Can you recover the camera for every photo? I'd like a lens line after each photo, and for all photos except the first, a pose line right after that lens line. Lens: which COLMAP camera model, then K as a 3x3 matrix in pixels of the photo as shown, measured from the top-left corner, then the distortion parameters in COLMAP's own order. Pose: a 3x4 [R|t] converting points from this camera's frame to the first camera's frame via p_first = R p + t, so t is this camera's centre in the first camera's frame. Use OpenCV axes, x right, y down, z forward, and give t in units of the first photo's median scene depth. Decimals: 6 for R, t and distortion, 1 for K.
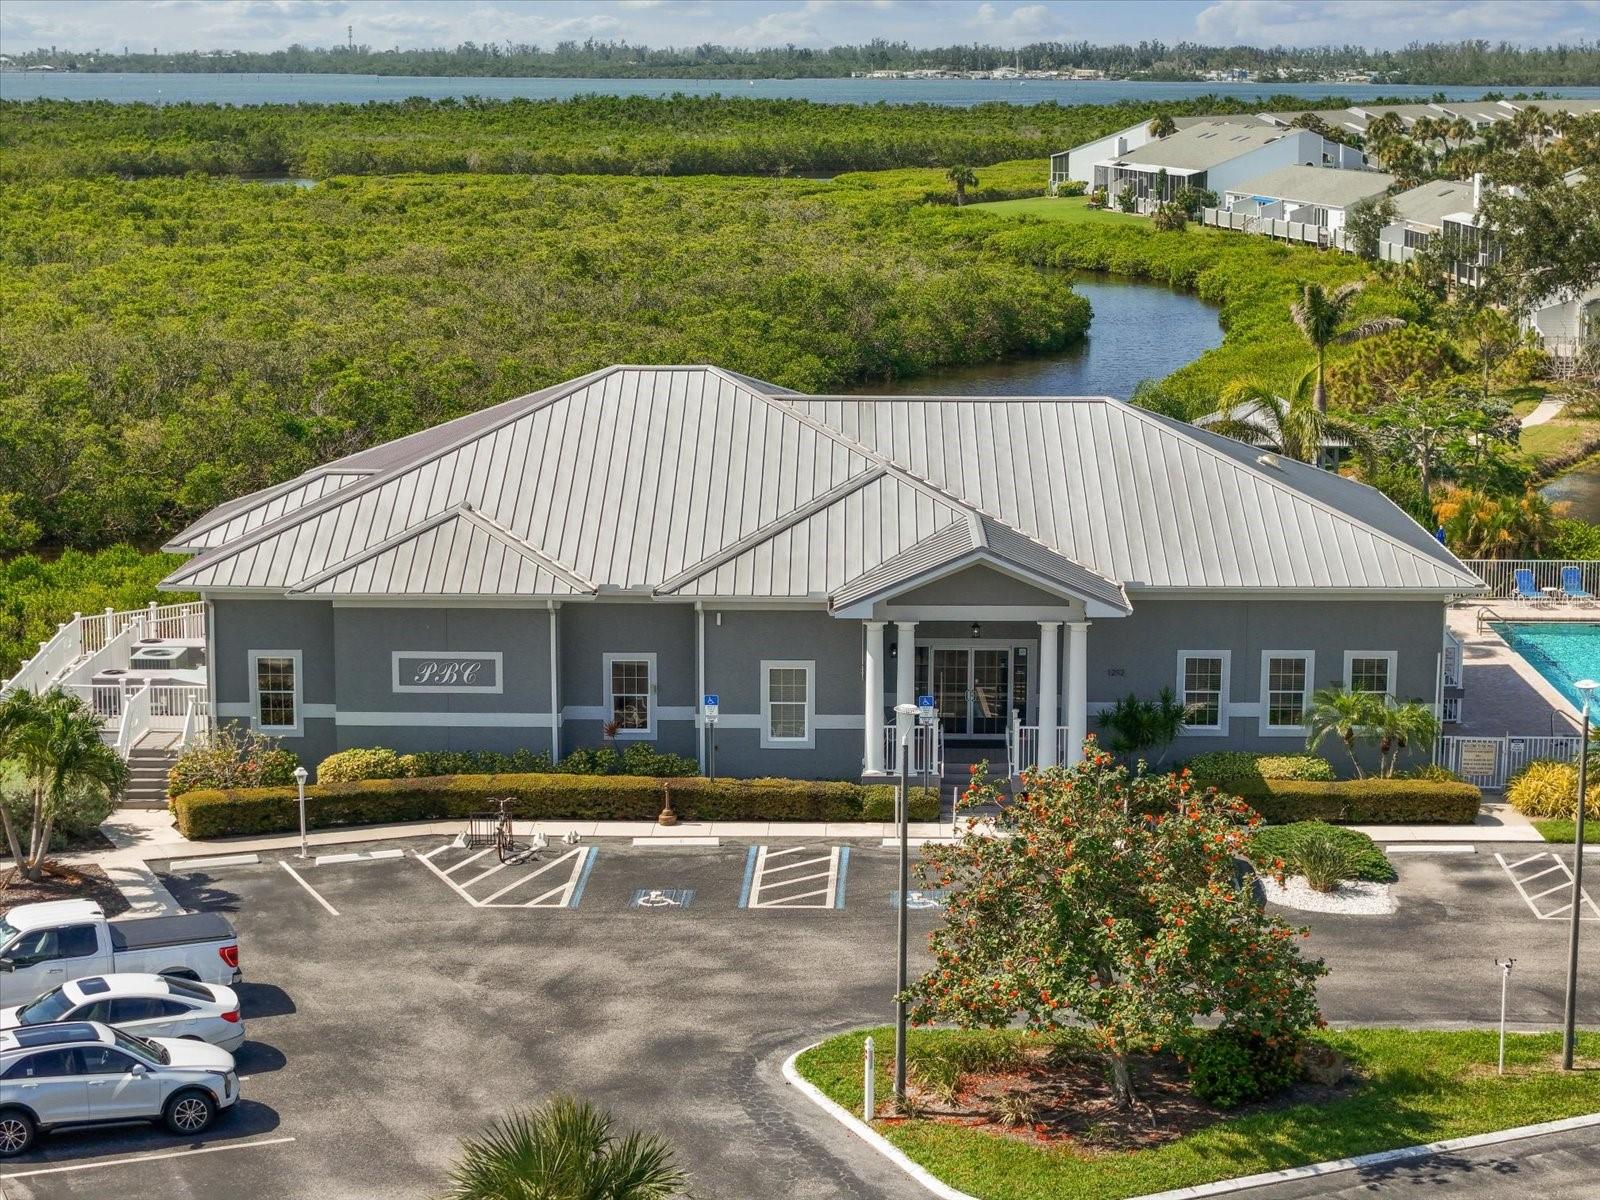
lens RADIAL K [[3385.5, 0, 800.0], [0, 3385.5, 600.0], [0, 0, 1]] dist [-0.029656, -0.317565]
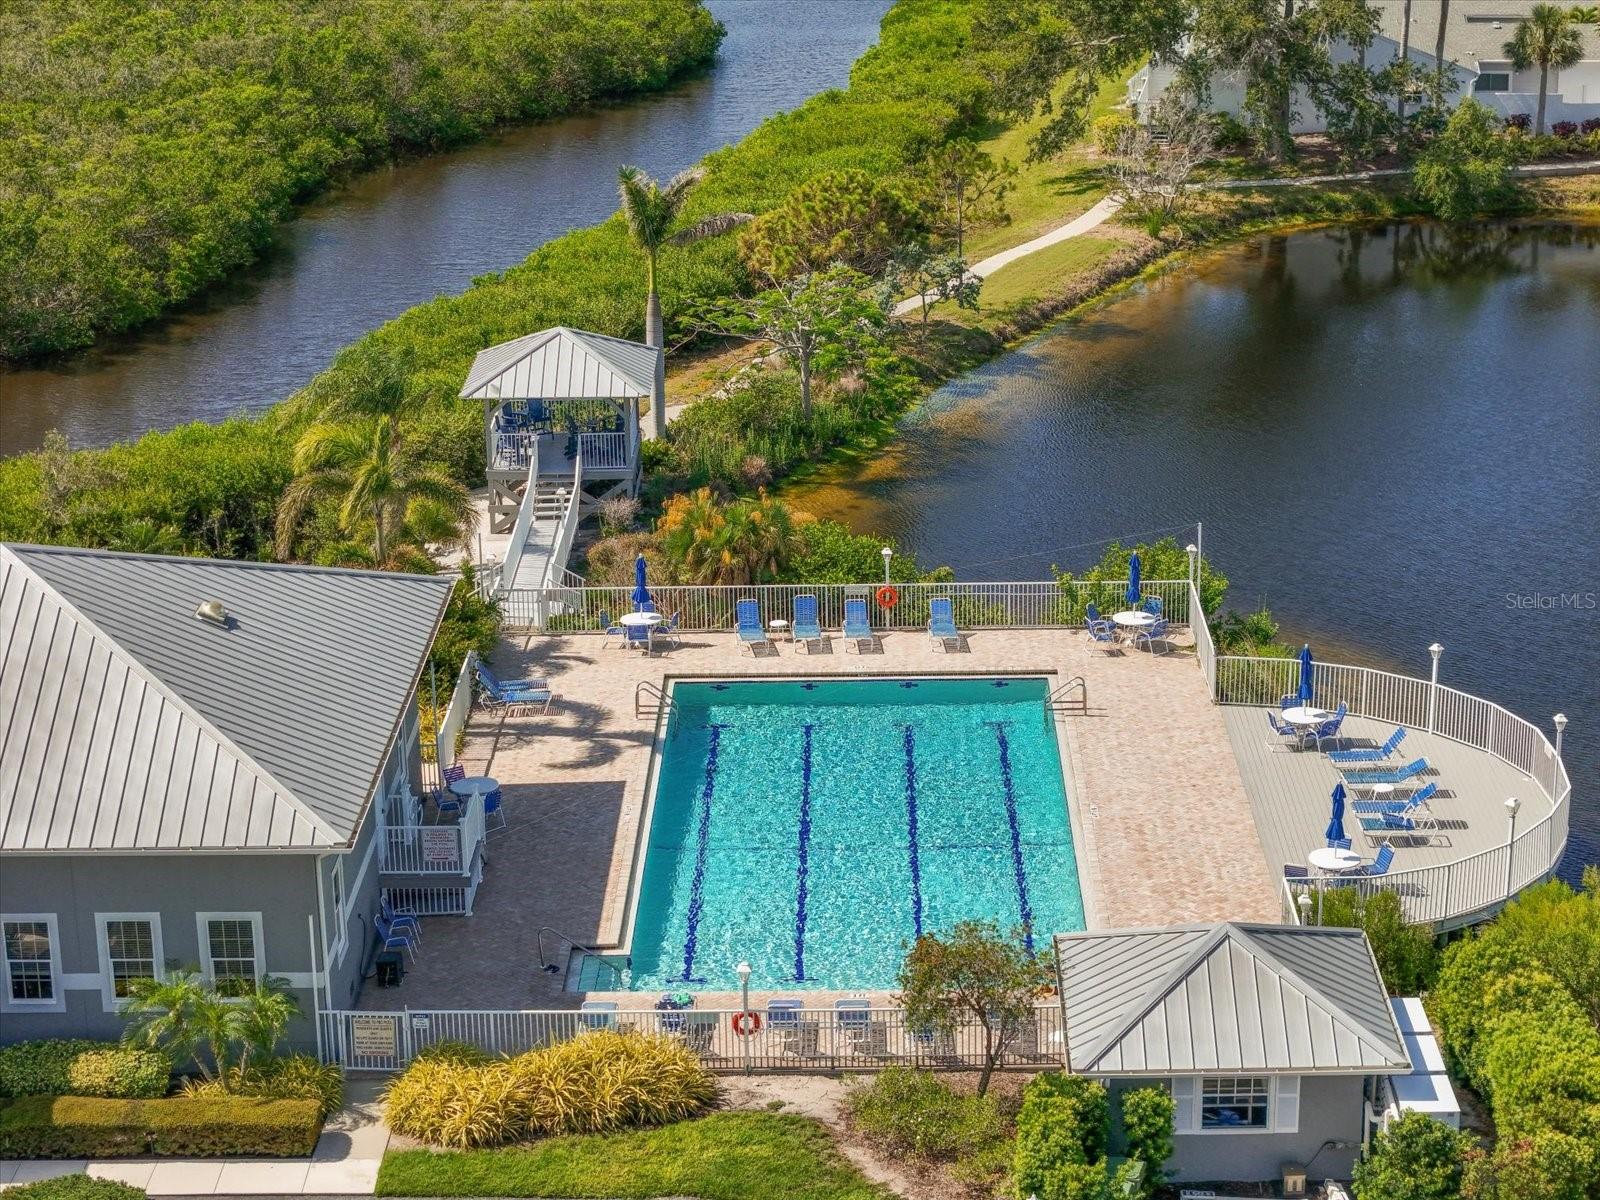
lens RADIAL K [[3385.5, 0, 800.0], [0, 3385.5, 600.0], [0, 0, 1]] dist [-0.029656, -0.317565]
pose [[0.999012, -0.016772, -0.041152, 0.224681], [0.022976, 0.987603, 0.155279, -0.119046], [0.038037, -0.156071, 0.987013, 0.150004]]
